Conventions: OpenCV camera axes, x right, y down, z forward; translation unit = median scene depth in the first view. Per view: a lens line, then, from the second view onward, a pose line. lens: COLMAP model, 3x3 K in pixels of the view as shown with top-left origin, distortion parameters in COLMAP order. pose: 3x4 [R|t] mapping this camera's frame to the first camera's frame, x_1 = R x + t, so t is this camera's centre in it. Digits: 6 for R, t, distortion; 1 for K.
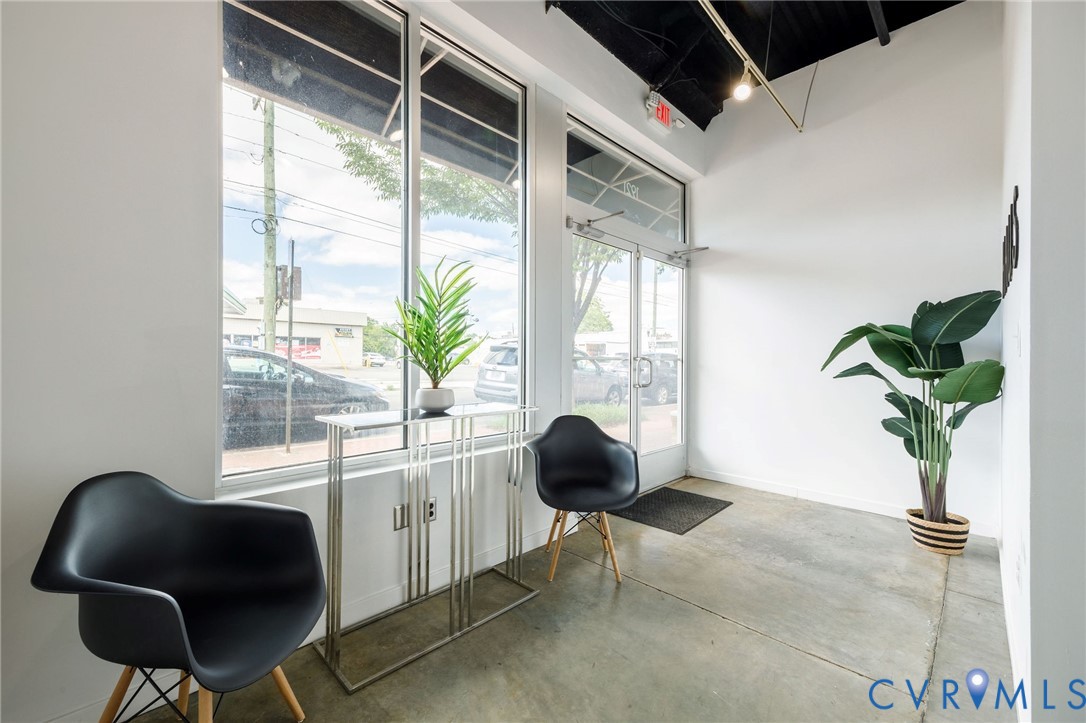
lens RADIAL K [[431.3, 0, 533.0], [0, 431.3, 354.6], [0, 0, 1]] dist [0.002789, -0.000765]
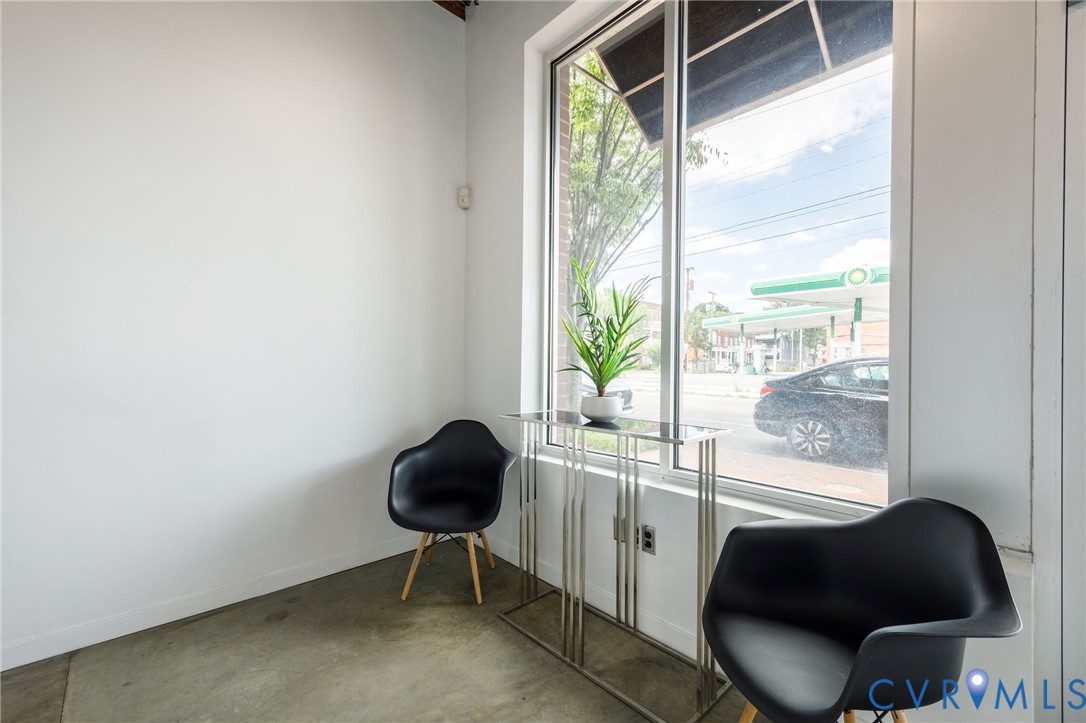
lens RADIAL K [[431.3, 0, 533.0], [0, 431.3, 354.6], [0, 0, 1]] dist [0.002789, -0.000765]
pose [[-0.028700, -0.038868, -0.998832, 0.691527], [0.003209, 0.999235, -0.038976, 0.023843], [0.999583, -0.004324, -0.028554, 0.846223]]
